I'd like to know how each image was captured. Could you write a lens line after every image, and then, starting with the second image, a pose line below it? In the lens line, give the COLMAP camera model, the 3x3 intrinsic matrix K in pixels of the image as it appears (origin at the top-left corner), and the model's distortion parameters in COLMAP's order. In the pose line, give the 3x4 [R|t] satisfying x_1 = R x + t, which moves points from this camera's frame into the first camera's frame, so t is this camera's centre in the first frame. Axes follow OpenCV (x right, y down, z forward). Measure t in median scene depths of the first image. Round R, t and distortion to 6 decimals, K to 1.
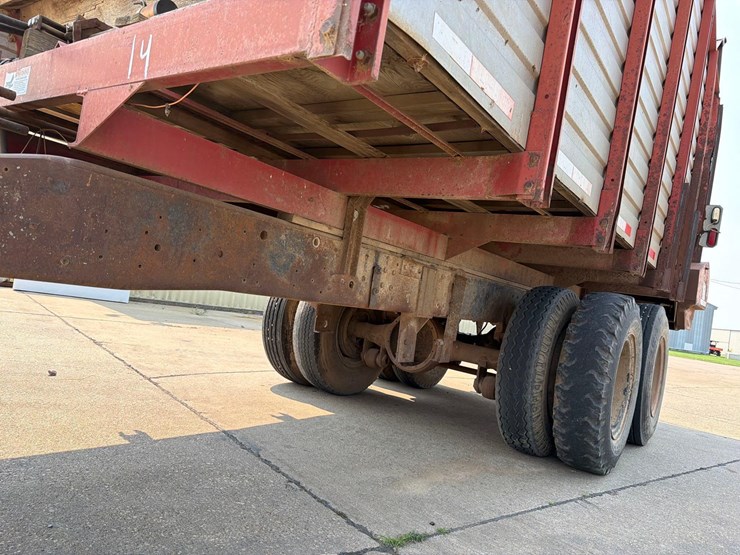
lens RADIAL K [[523.1, 0, 370.6], [0, 523.1, 278.5], [0, 0, 1]] dist [0.037696, -0.047891]
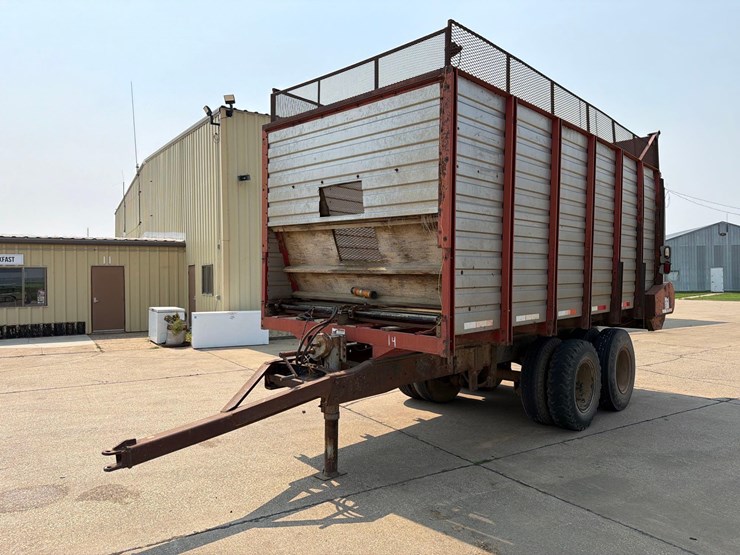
lens RADIAL K [[513.6, 0, 363.3], [0, 513.6, 280.9], [0, 0, 1]] dist [0.049392, -0.064739]
pose [[0.978289, -0.154778, -0.137820, -0.017161], [0.158533, 0.987214, 0.016633, -0.390617], [0.133484, -0.038121, 0.990318, -1.151570]]
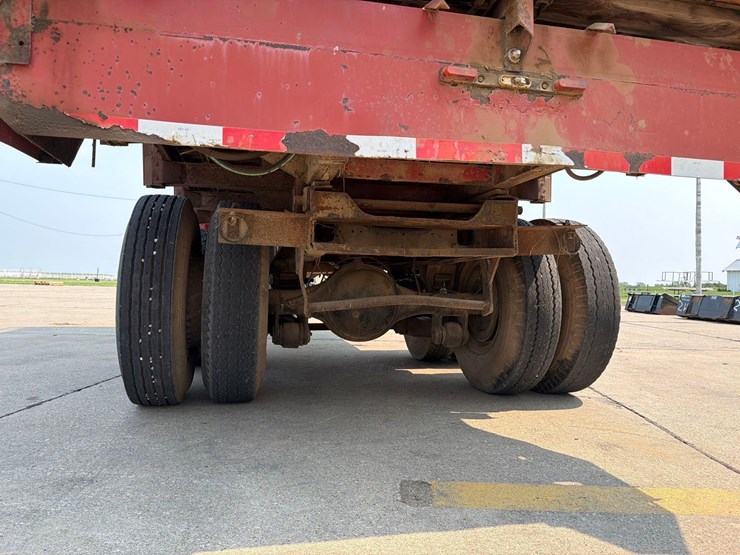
lens RADIAL K [[523.1, 0, 364.6], [0, 523.1, 280.5], [0, 0, 1]] dist [0.037696, -0.047891]
pose [[-0.655724, -0.175085, -0.734419, 1.232825], [-0.091116, 0.983981, -0.153227, 0.335550], [0.749483, -0.033557, -0.661173, 2.385141]]
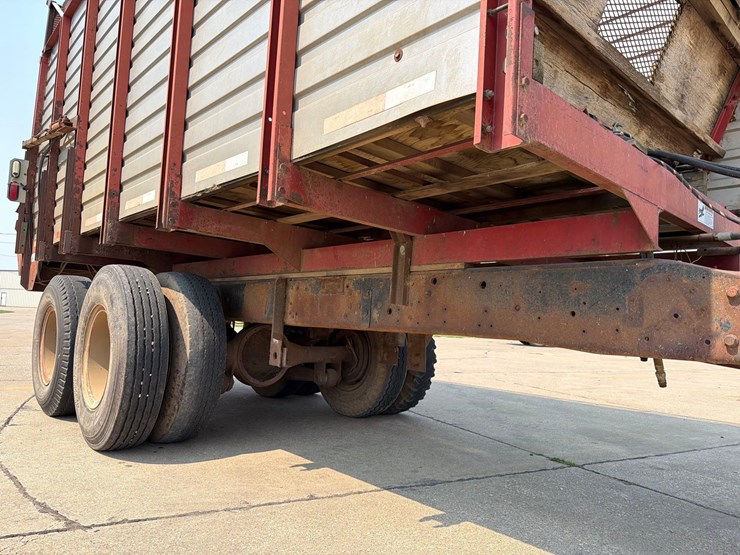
lens RADIAL K [[513.6, 0, 360.1], [0, 513.6, 288.3], [0, 0, 1]] dist [0.049392, -0.064739]
pose [[0.222893, -0.073756, 0.972049, -1.123888], [-0.047890, 0.995101, 0.086486, -0.144213], [-0.973666, -0.065829, 0.218269, 0.827214]]
